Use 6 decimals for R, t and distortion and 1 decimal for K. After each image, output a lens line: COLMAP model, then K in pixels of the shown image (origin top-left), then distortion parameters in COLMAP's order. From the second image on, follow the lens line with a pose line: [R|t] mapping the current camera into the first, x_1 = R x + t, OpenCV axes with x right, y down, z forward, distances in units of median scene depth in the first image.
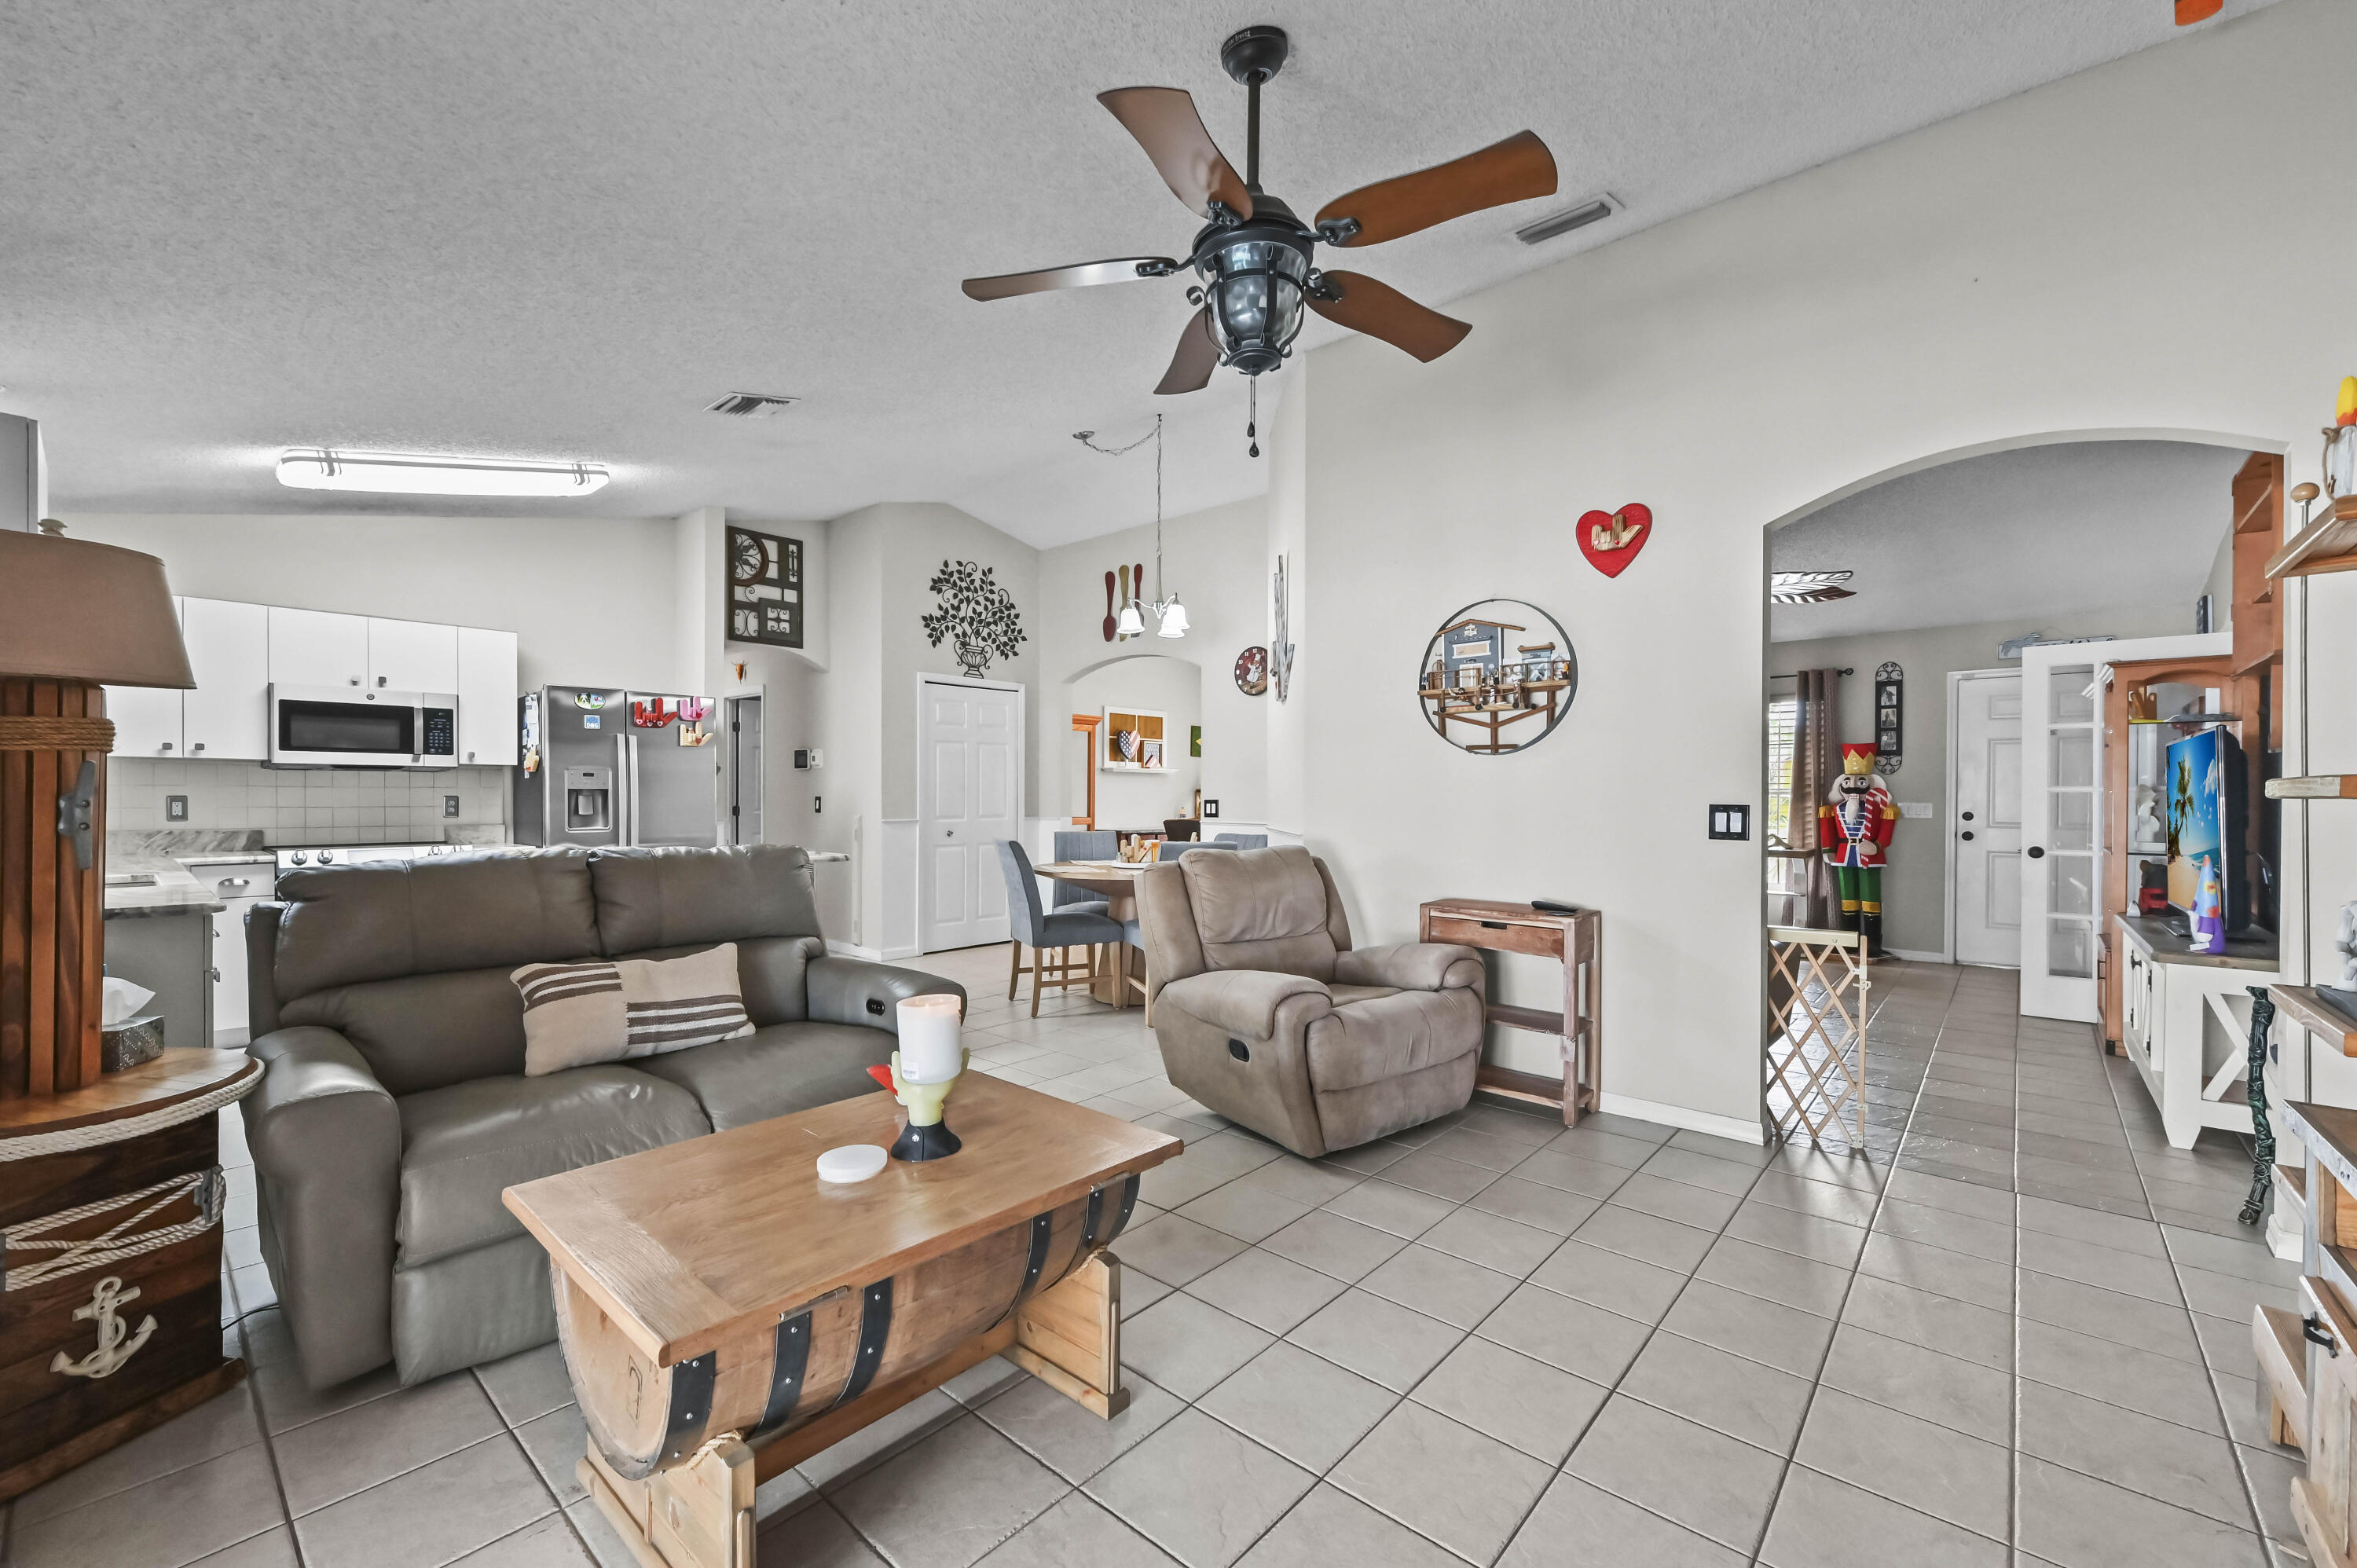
lens RADIAL K [[964.1, 0, 1190.1], [0, 964.1, 796.2], [0, 0, 1]] dist [0.001559, 0.000008]
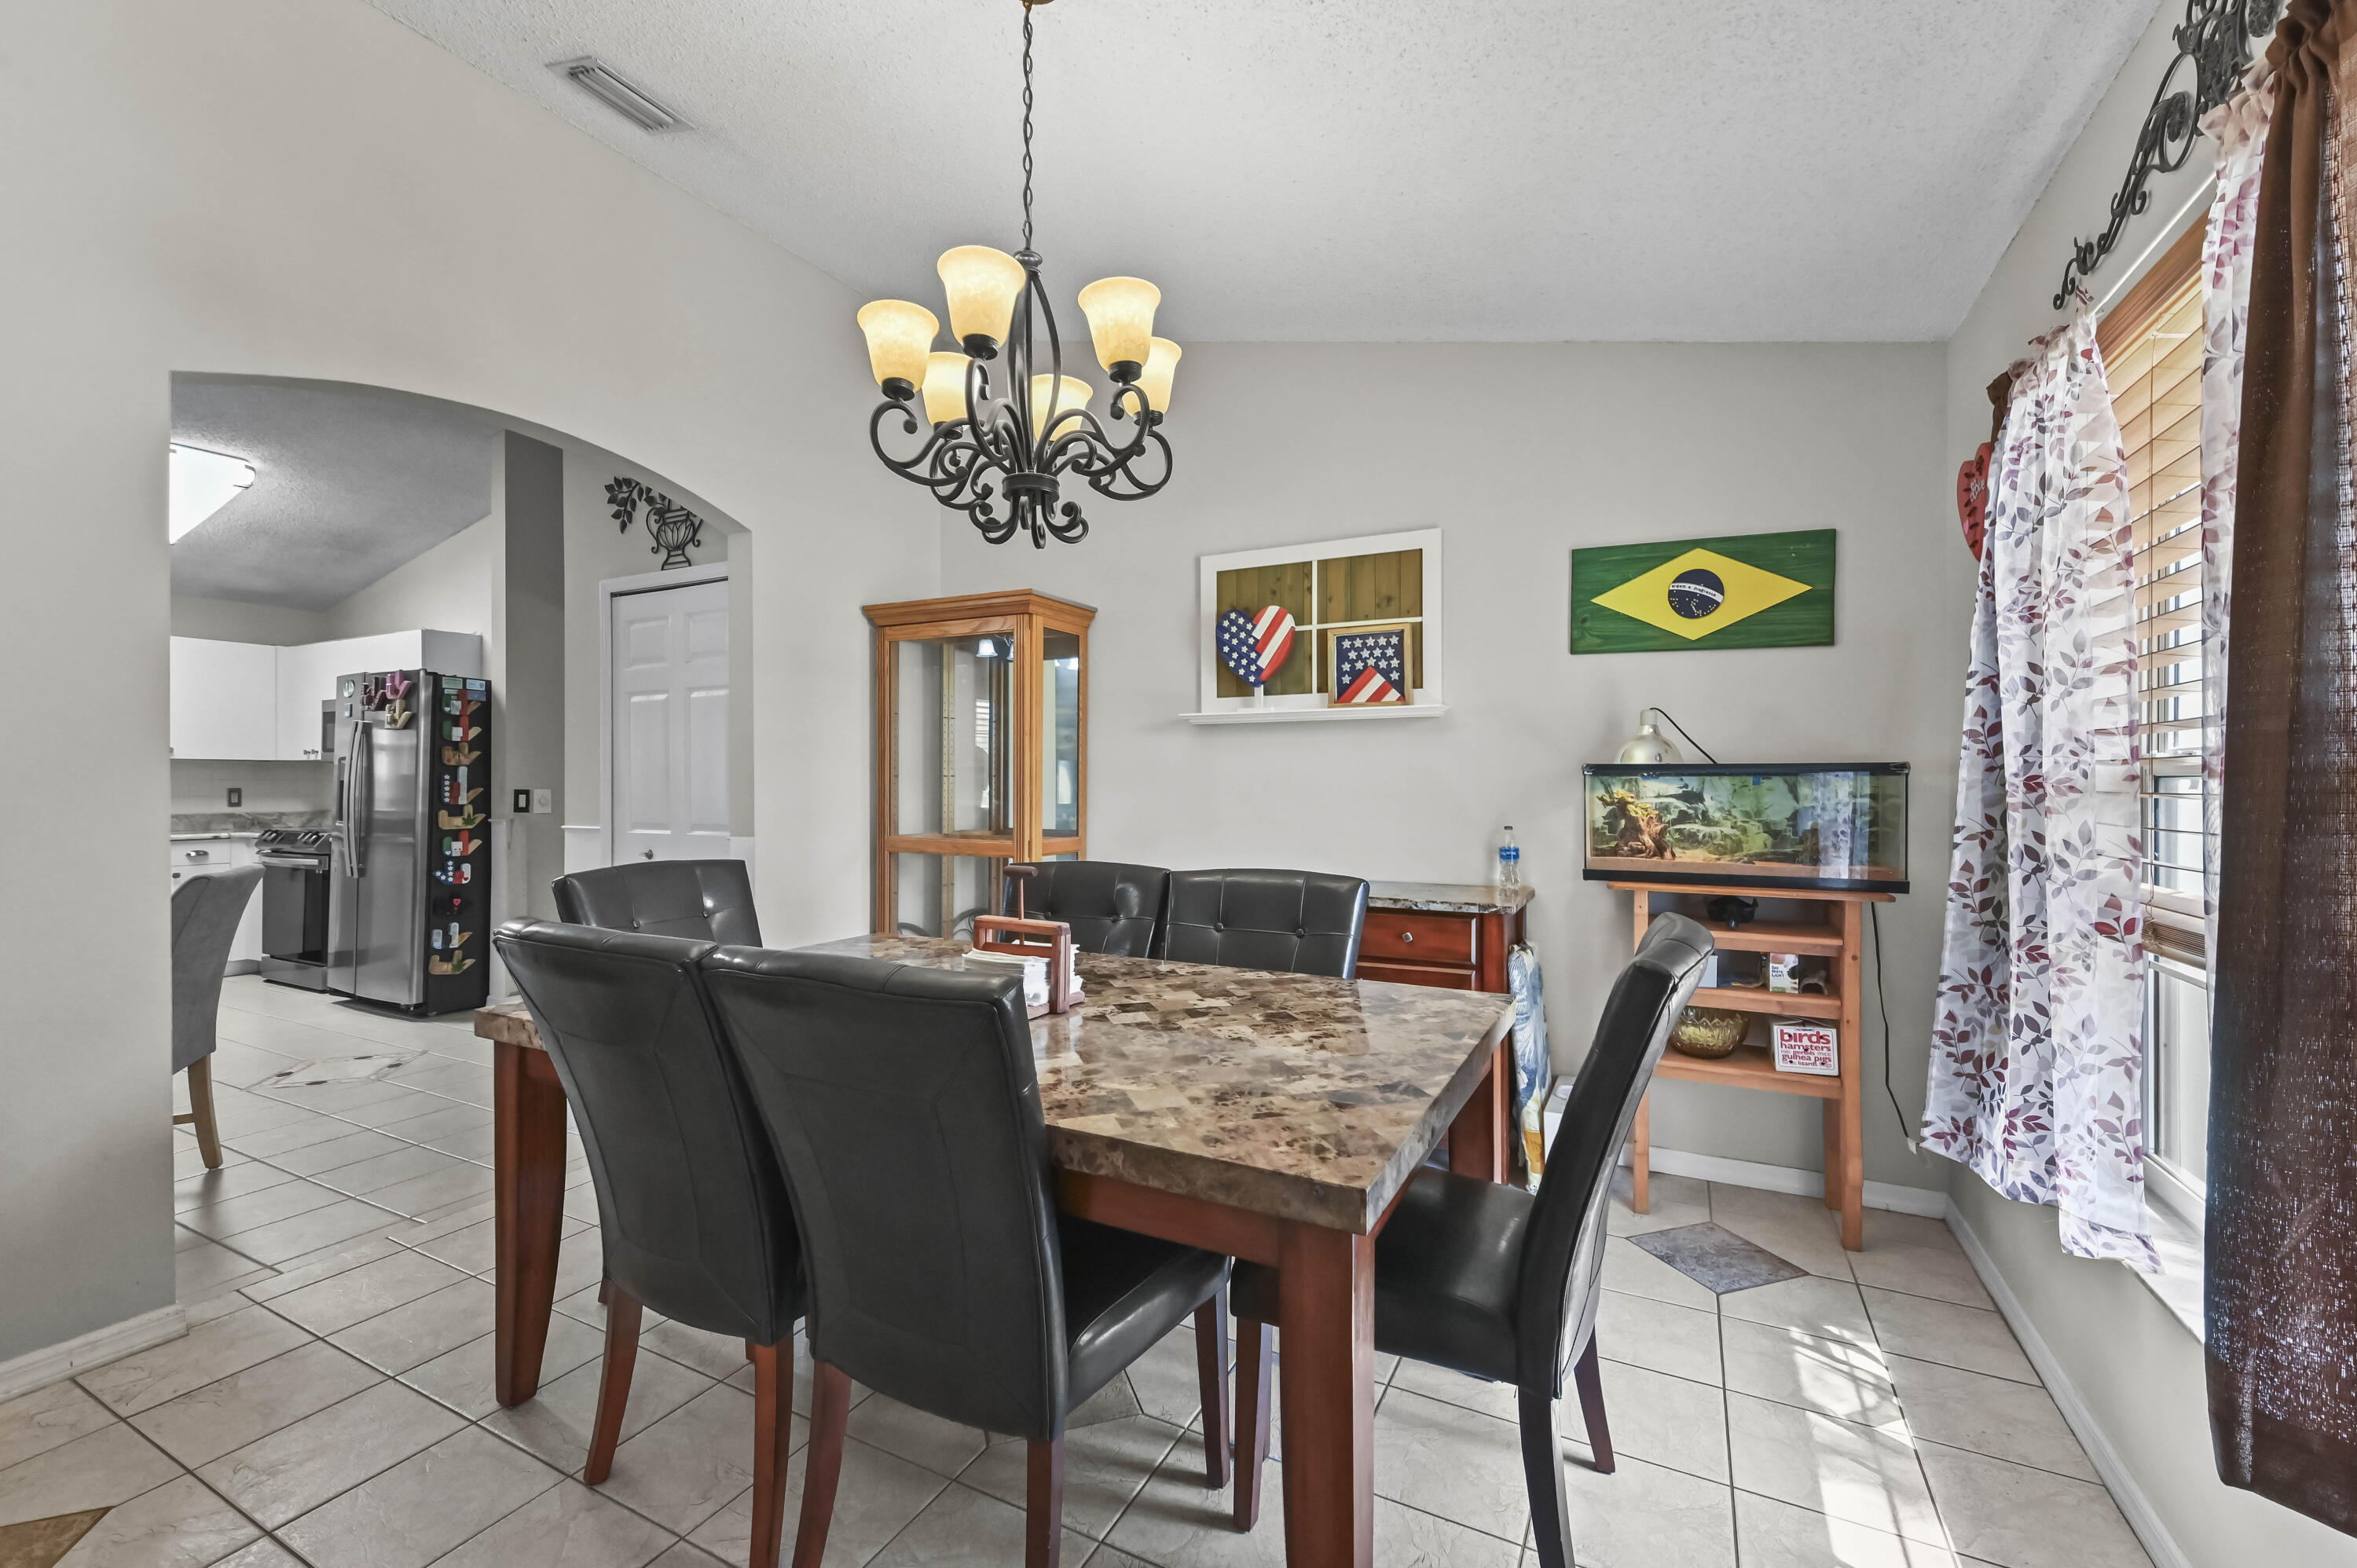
lens RADIAL K [[964.1, 0, 1172.2], [0, 964.1, 776.0], [0, 0, 1]] dist [0.001559, 0.000008]
pose [[0.239384, -0.010601, -0.970867, 0.372159], [-0.000067, 0.999940, -0.010935, -0.001257], [0.970925, 0.002682, 0.239369, 1.166468]]
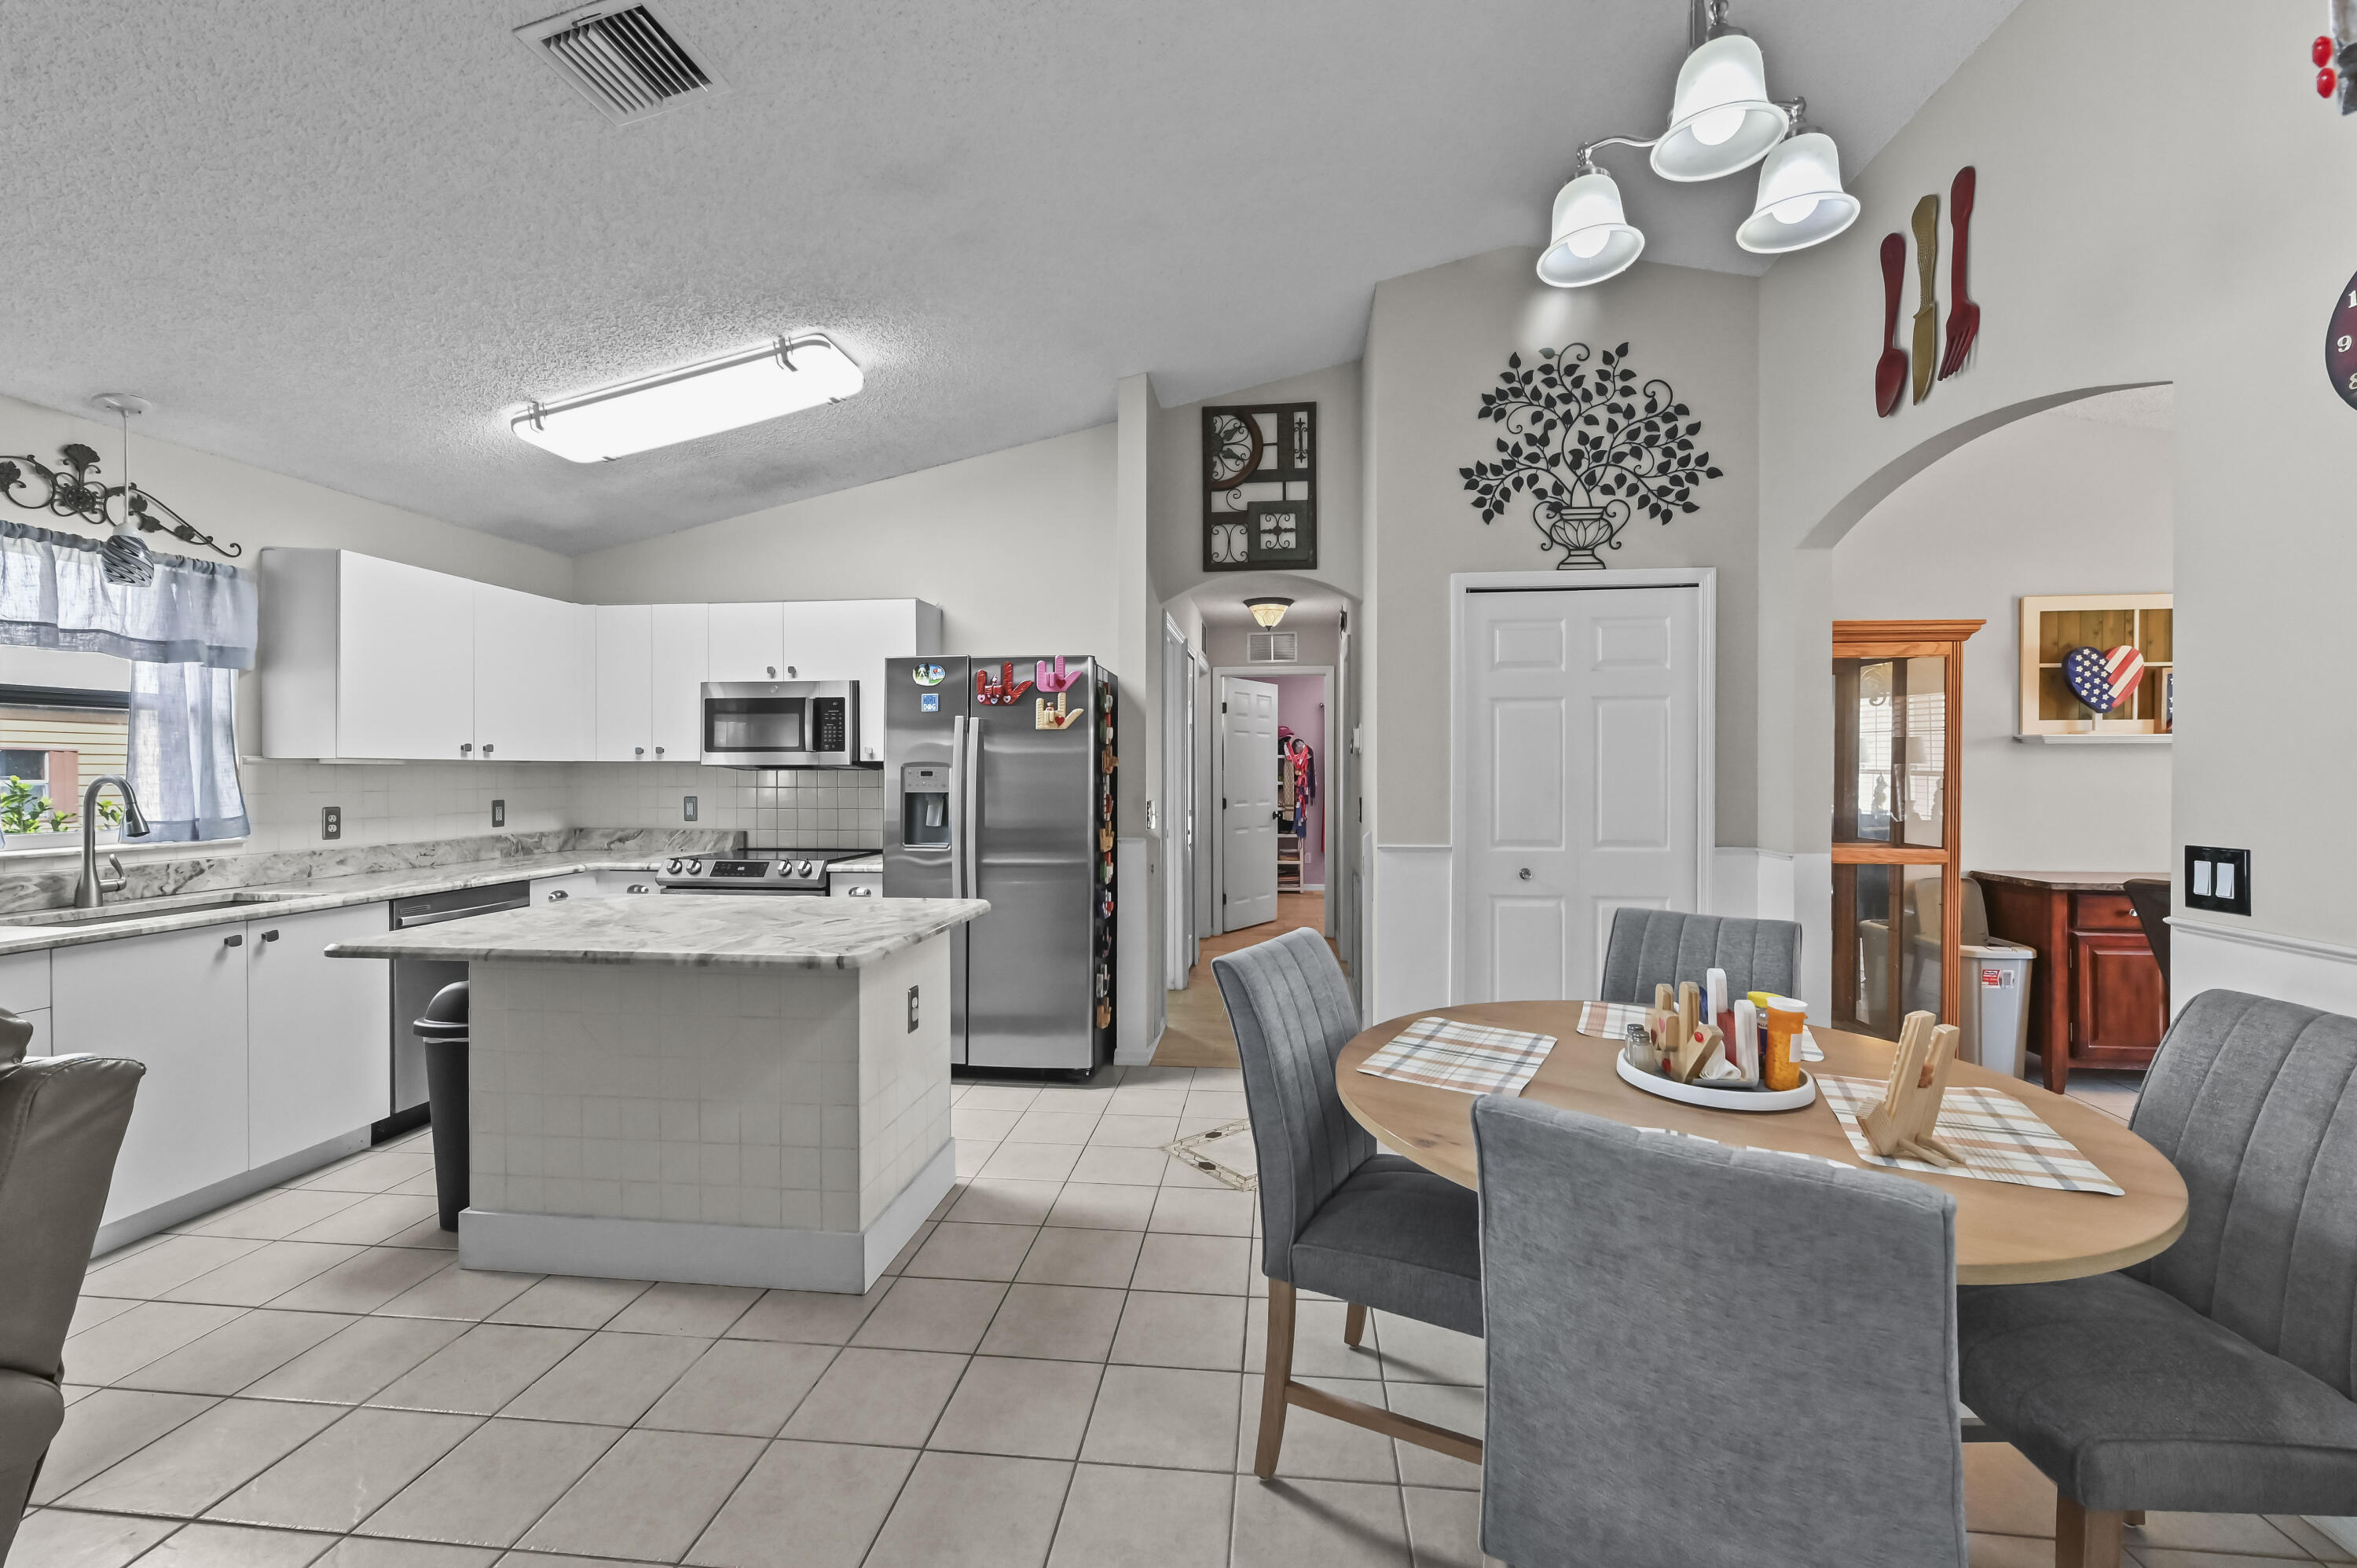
lens RADIAL K [[964.1, 0, 1190.2], [0, 964.1, 772.4], [0, 0, 1]] dist [0.001559, 0.000008]
pose [[0.569585, -0.000950, -0.821932, 0.077456], [0.002108, 0.999998, 0.000305, -0.017159], [0.821930, -0.001906, 0.569586, 0.553605]]
